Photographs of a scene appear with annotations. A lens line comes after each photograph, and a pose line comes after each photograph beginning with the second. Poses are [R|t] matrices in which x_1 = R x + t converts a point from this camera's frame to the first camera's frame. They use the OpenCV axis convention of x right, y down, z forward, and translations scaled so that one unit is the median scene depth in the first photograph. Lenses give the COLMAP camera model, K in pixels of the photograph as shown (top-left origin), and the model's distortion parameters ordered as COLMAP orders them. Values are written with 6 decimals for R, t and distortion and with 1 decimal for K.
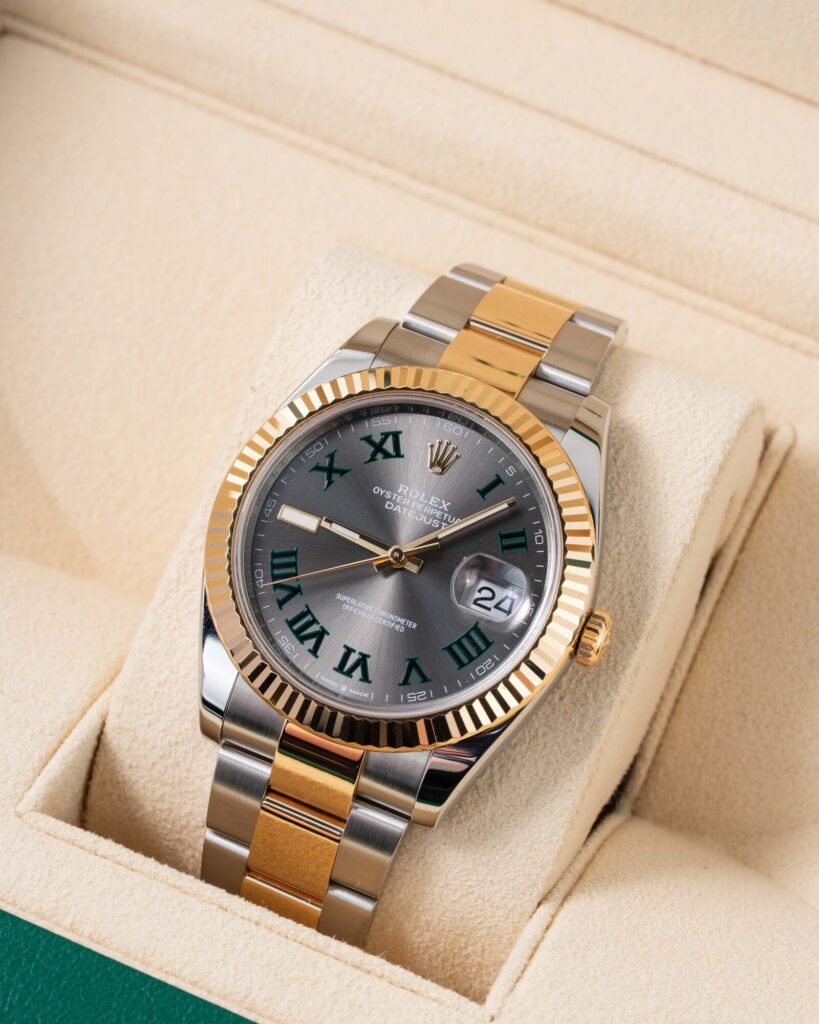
lens RADIAL K [[4531.4, 0, 409.5], [0, 4531.4, 512.0], [0, 0, 1]] dist [0.065734, -5.071363]
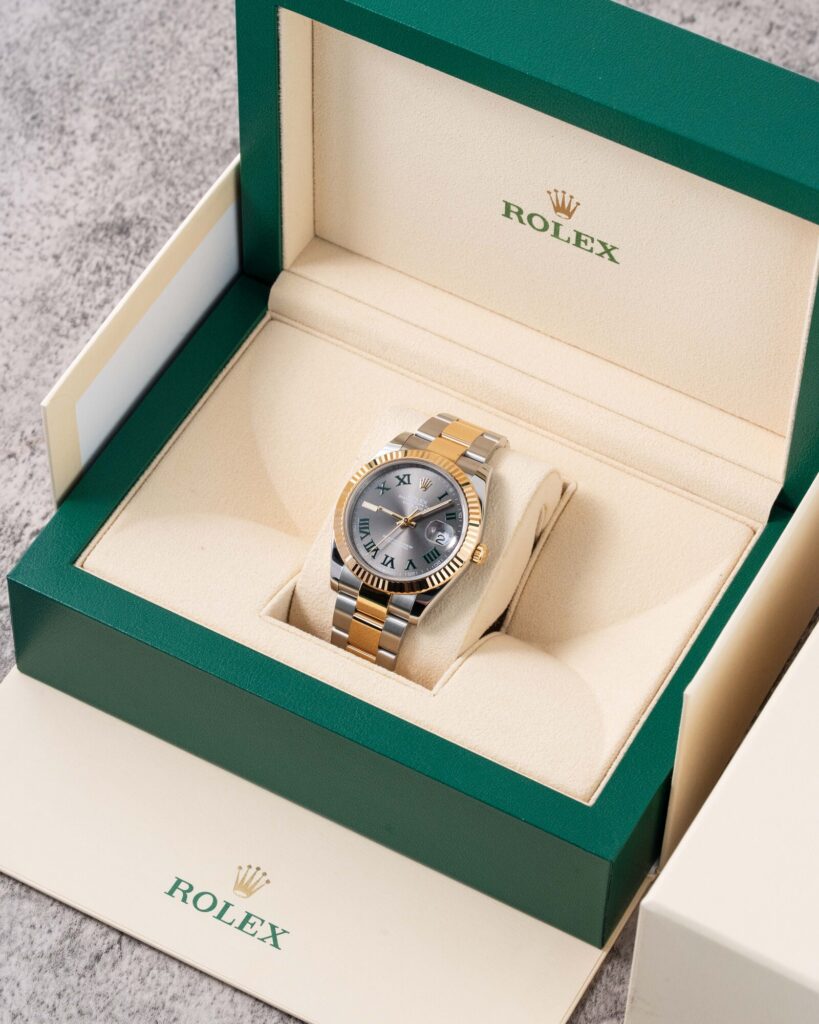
lens RADIAL K [[3427.1, 0, 409.5], [0, 3427.1, 512.0], [0, 0, 1]] dist [-0.004308, -0.339811]
pose [[0.996515, 0.027438, -0.078770, 0.151924], [-0.031488, 0.998221, -0.050638, 0.102680], [0.077240, 0.052942, 0.995606, -0.952931]]
